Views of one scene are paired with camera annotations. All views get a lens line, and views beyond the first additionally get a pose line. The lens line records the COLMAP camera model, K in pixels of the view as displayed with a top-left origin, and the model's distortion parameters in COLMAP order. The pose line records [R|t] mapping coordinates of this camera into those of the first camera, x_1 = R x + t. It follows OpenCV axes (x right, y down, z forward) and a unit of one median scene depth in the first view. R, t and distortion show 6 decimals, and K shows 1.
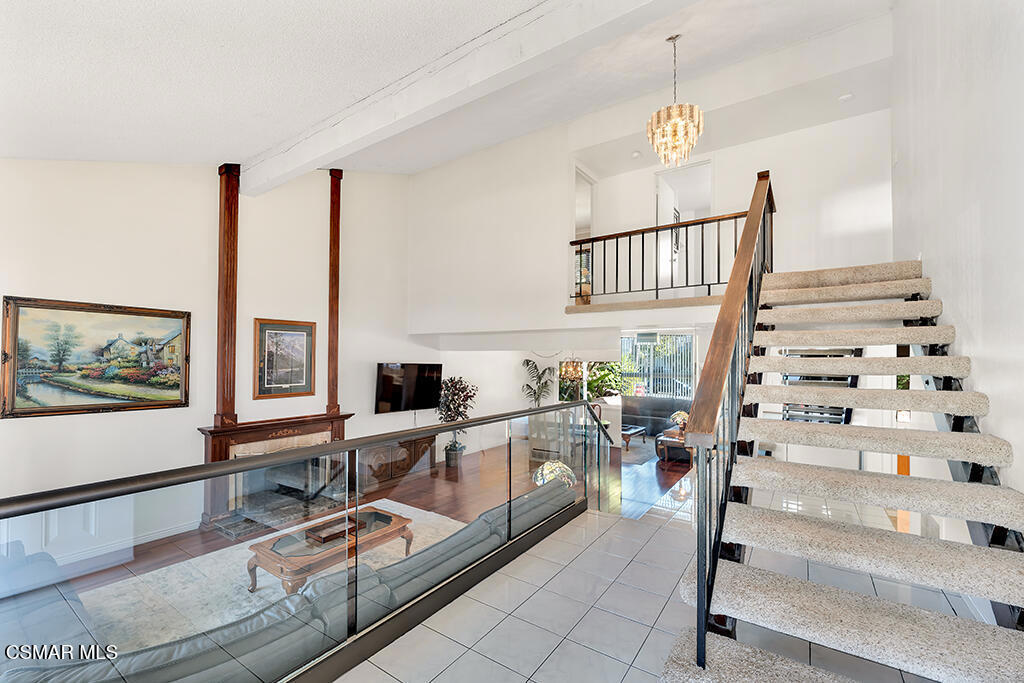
lens RADIAL K [[421.7, 0, 508.0], [0, 421.7, 350.2], [0, 0, 1]] dist [-0.002763, 0.000150]
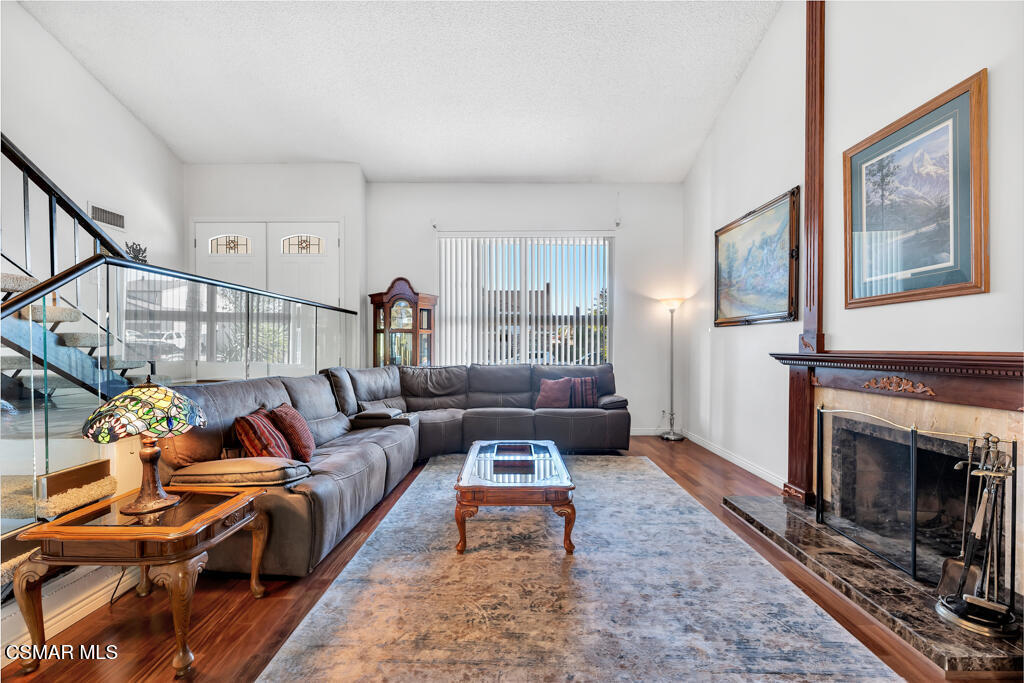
lens RADIAL K [[421.7, 0, 511.1], [0, 421.7, 353.7], [0, 0, 1]] dist [-0.002763, 0.000150]
pose [[-0.820928, 0.004108, -0.571017, 0.029647], [0.008988, 0.999943, -0.005728, 0.152791], [0.570961, -0.009834, -0.820918, 1.056434]]
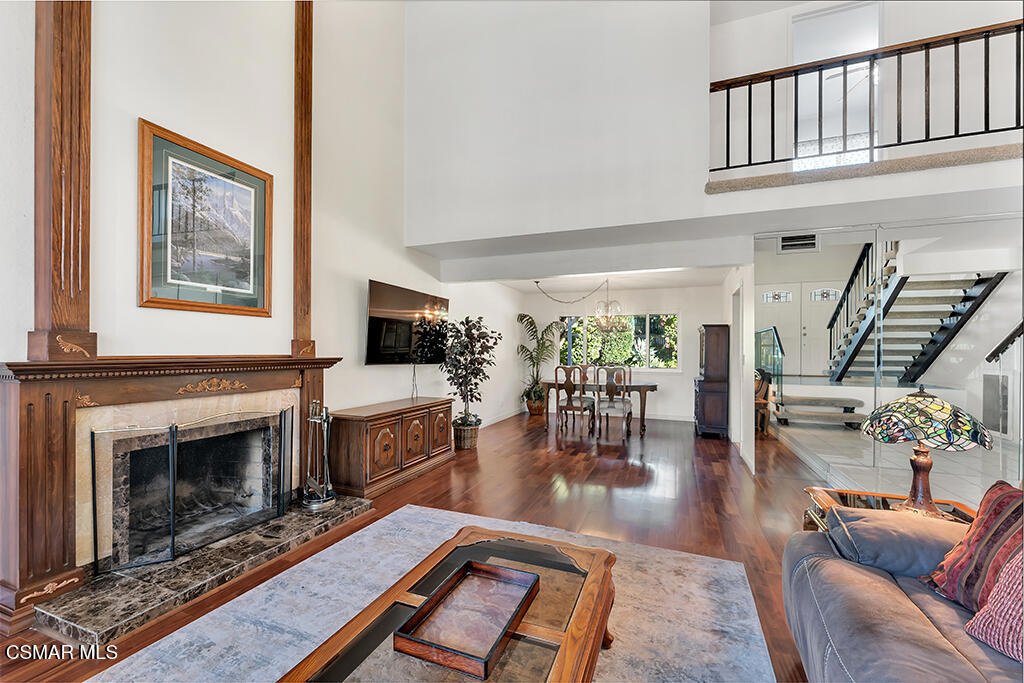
lens RADIAL K [[421.7, 0, 508.1], [0, 421.7, 349.5], [0, 0, 1]] dist [-0.002763, 0.000150]
pose [[0.972901, 0.001280, 0.231218, -0.295175], [-0.005754, 0.999809, 0.018677, 0.135039], [-0.231149, -0.019502, 0.972723, 0.431264]]
